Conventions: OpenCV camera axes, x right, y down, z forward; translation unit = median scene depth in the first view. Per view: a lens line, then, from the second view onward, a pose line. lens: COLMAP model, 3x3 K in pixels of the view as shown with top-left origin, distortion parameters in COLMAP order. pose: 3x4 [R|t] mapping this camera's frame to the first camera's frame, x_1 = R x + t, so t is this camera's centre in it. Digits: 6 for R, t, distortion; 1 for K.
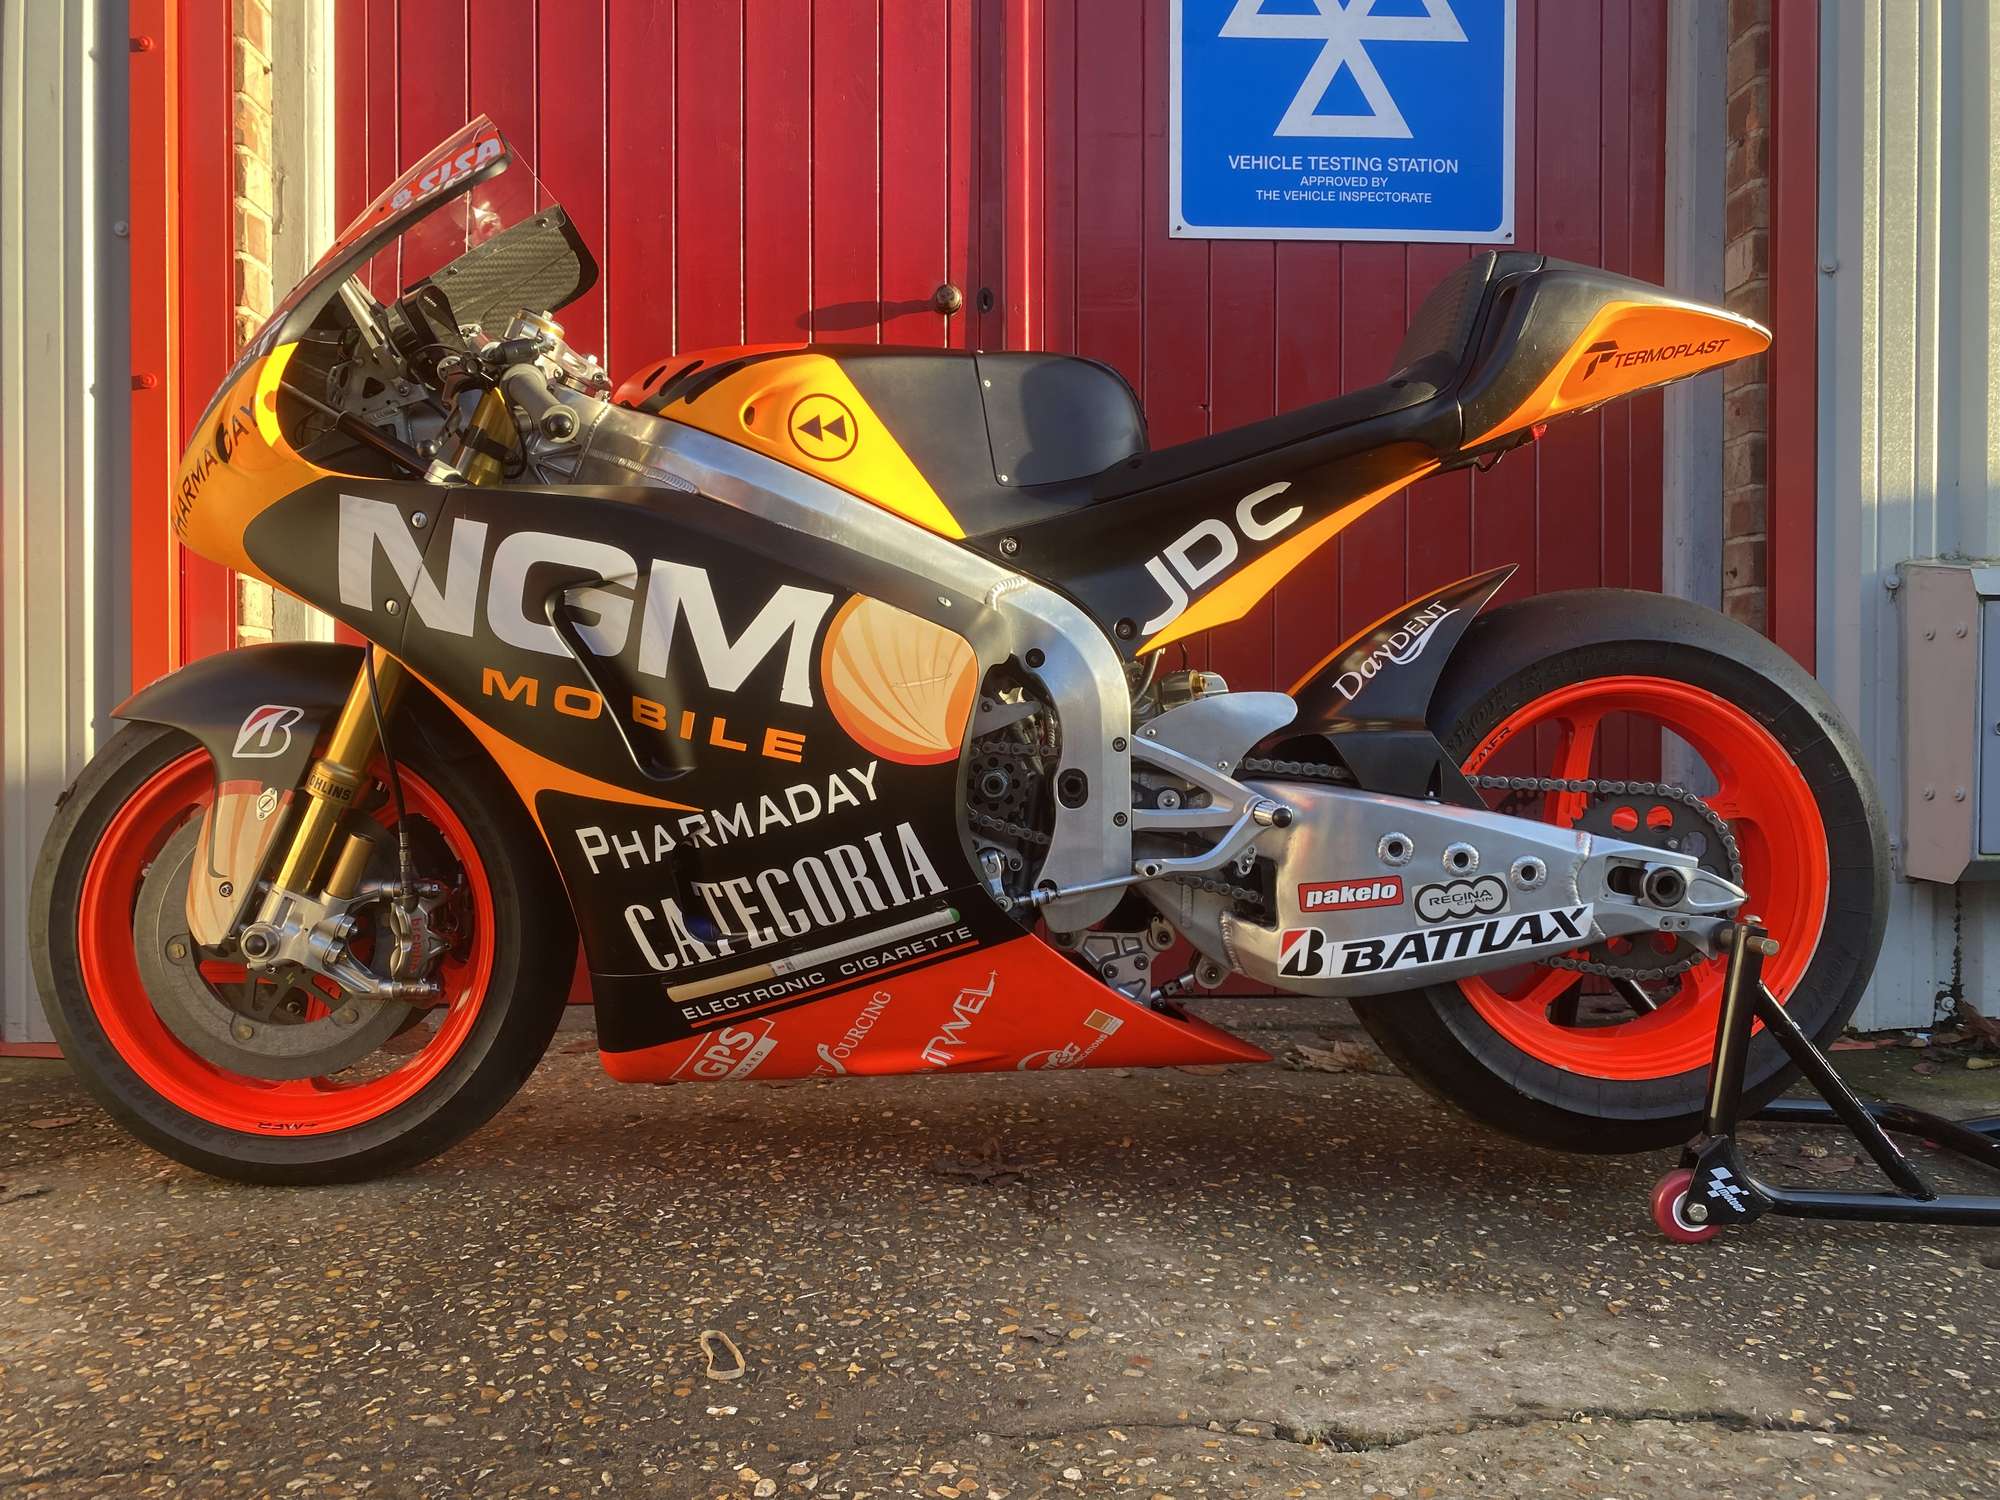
lens RADIAL K [[1552.8, 0, 999.8], [0, 1552.8, 725.0], [0, 0, 1]] dist [0.041840, -0.045670]
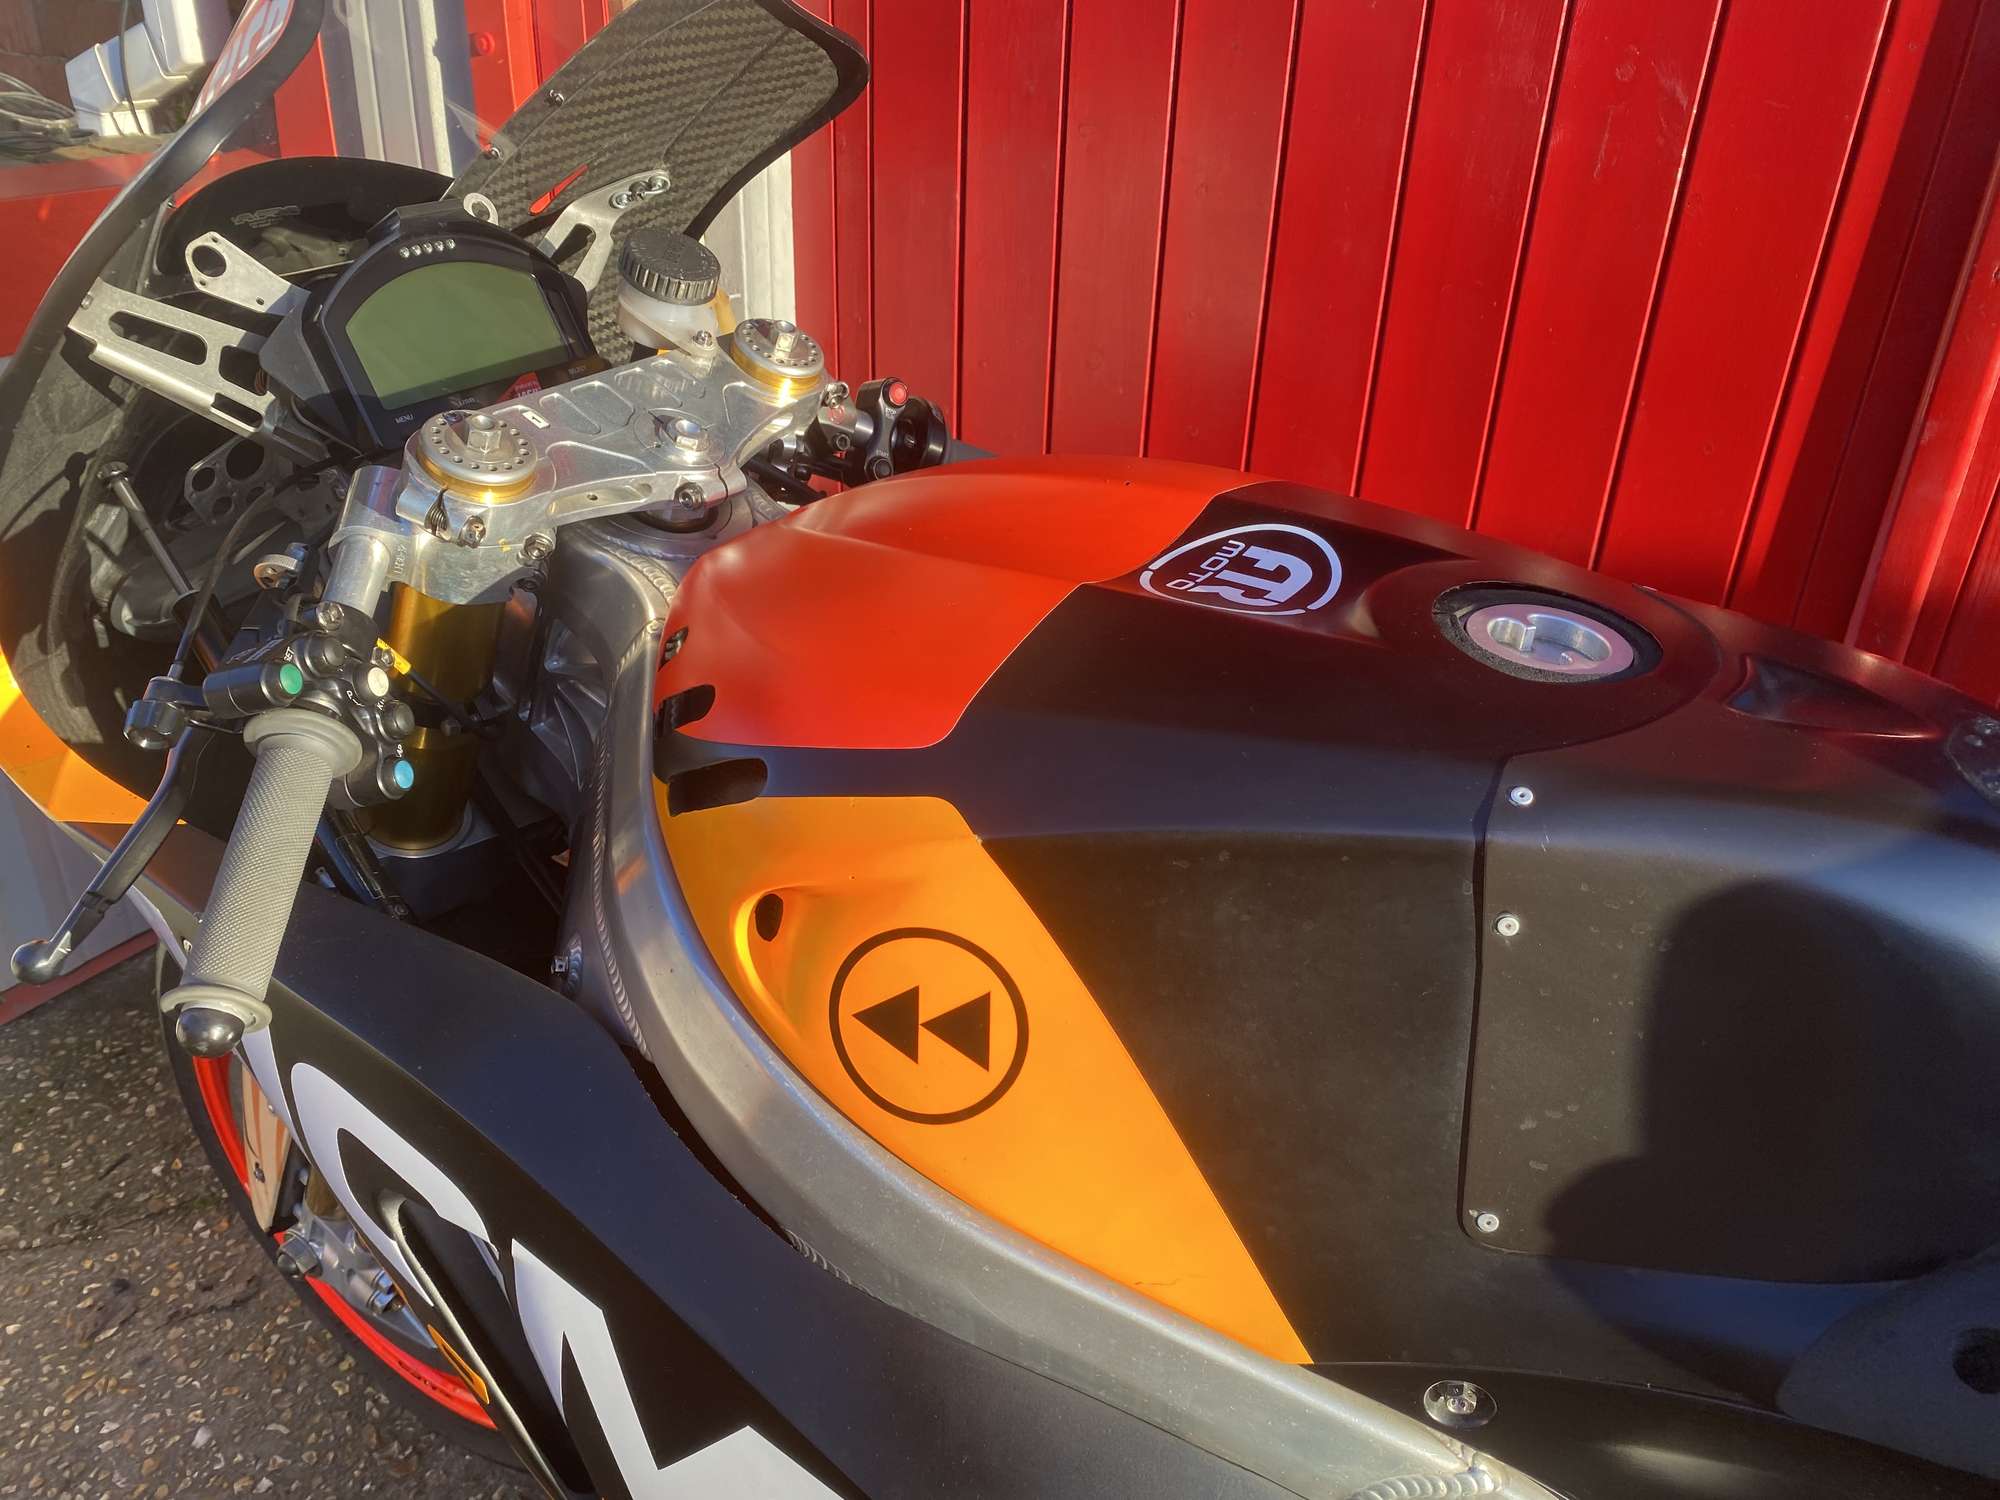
lens RADIAL K [[1552.8, 0, 985.6], [0, 1552.8, 756.8], [0, 0, 1]] dist [0.041840, -0.045670]
pose [[0.821579, 0.296272, -0.487064, 0.046220], [-0.033222, 0.877785, 0.477902, -0.395992], [0.569126, -0.376453, 0.731012, 0.755469]]
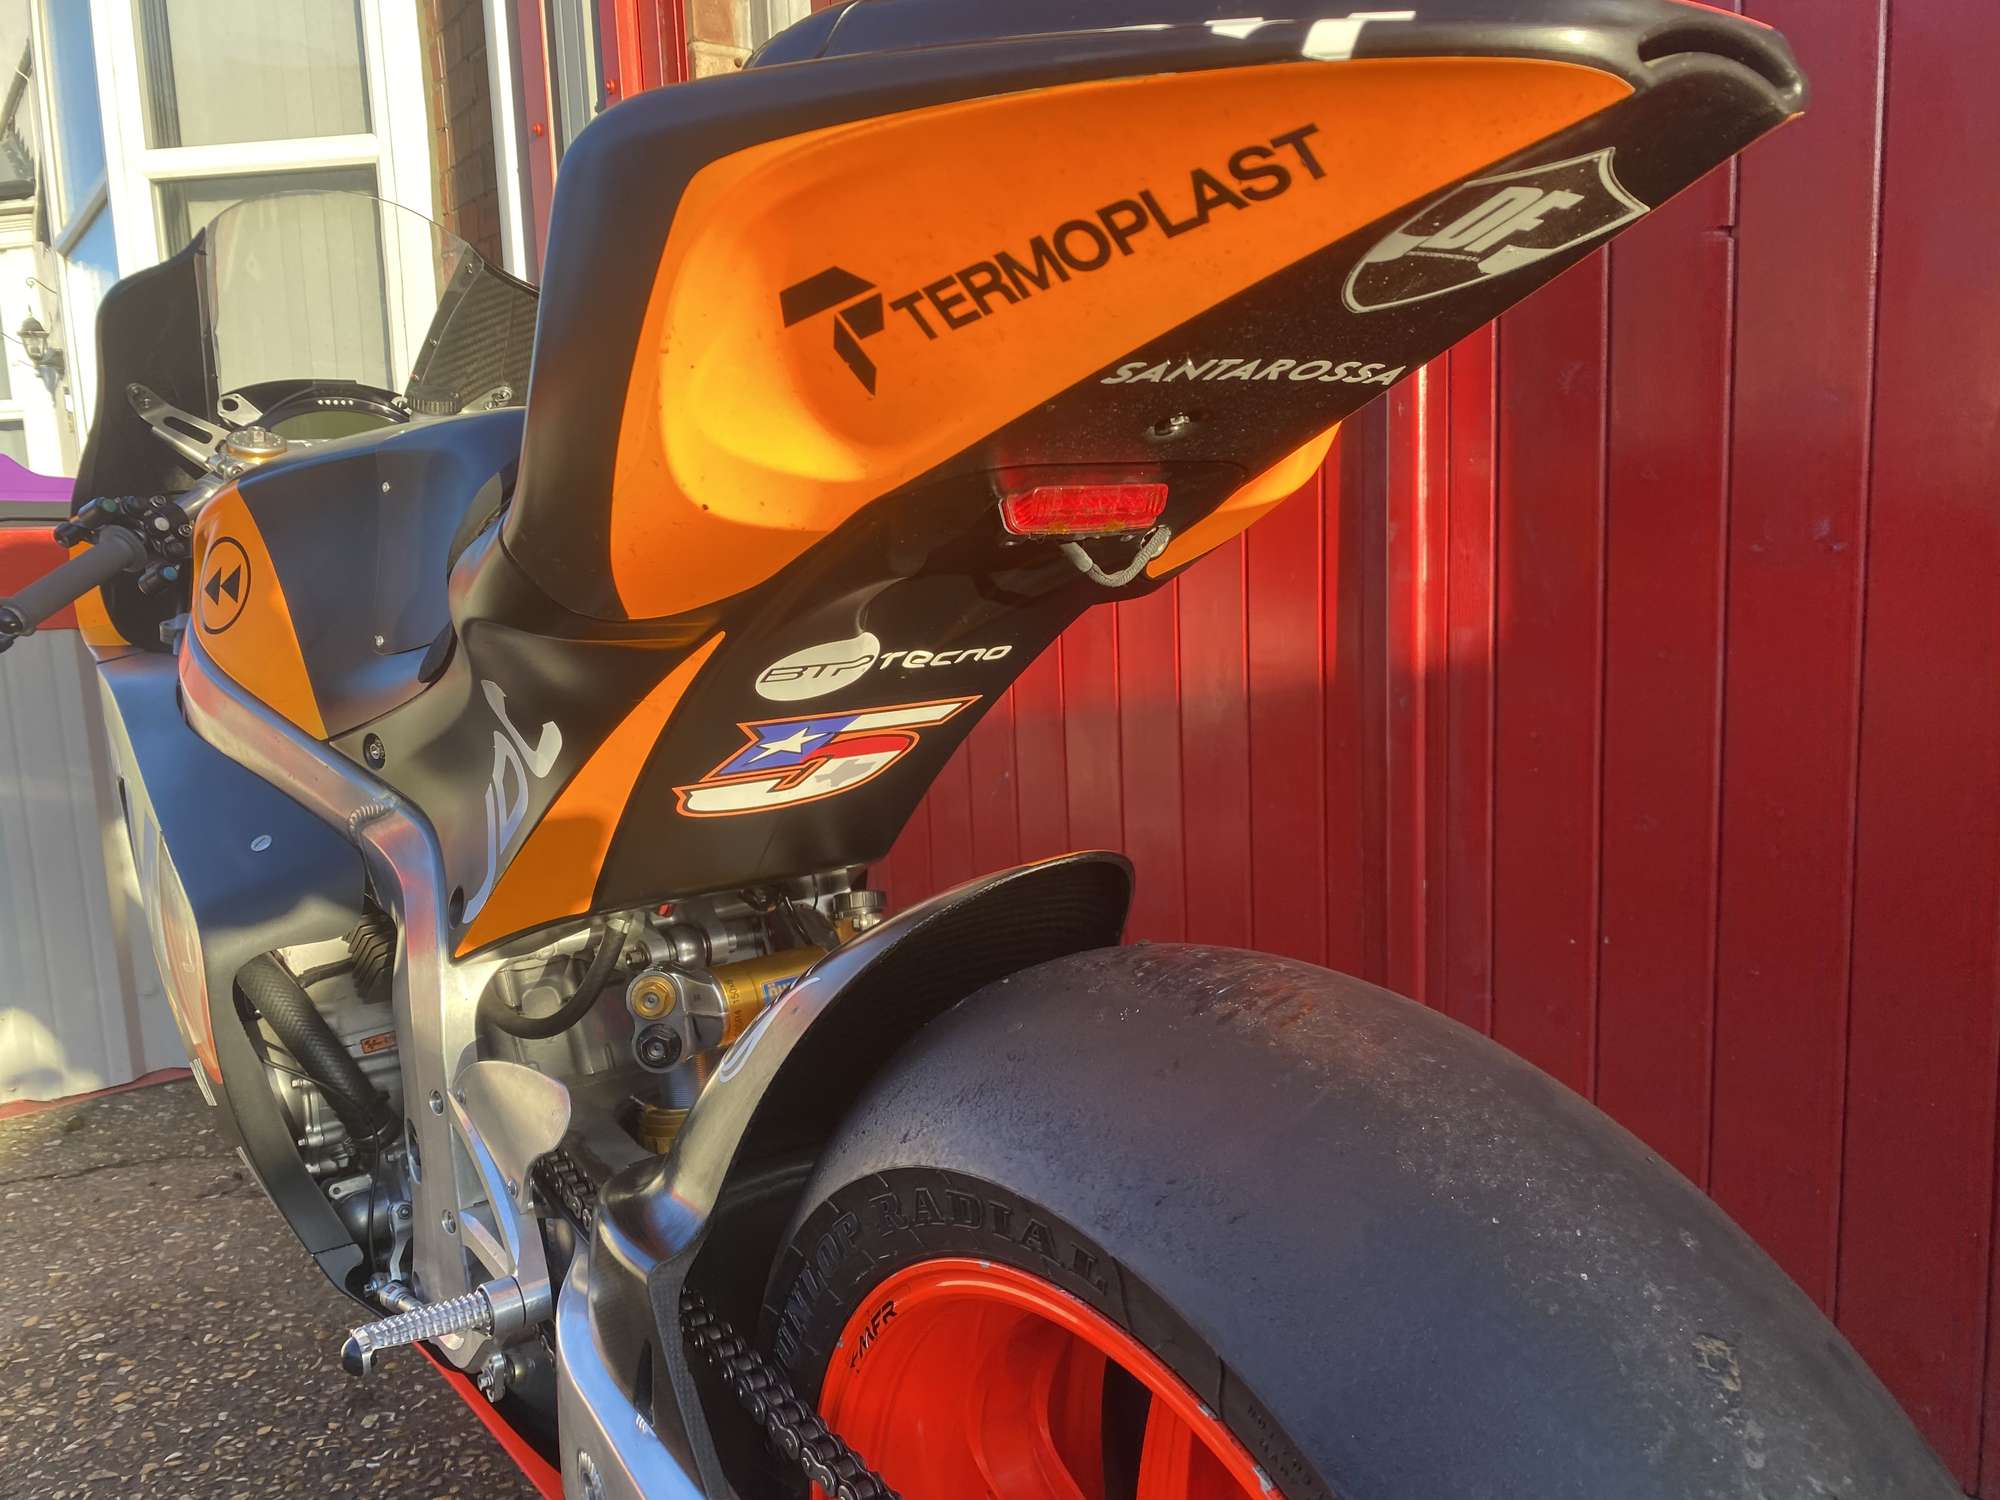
lens RADIAL K [[1552.8, 0, 999.8], [0, 1552.8, 740.7], [0, 0, 1]] dist [0.041840, -0.045670]
pose [[0.553015, 0.093228, -0.827939, 0.684948], [0.035600, 0.990168, 0.135274, -0.199126], [0.832410, -0.104284, 0.544260, 0.870287]]
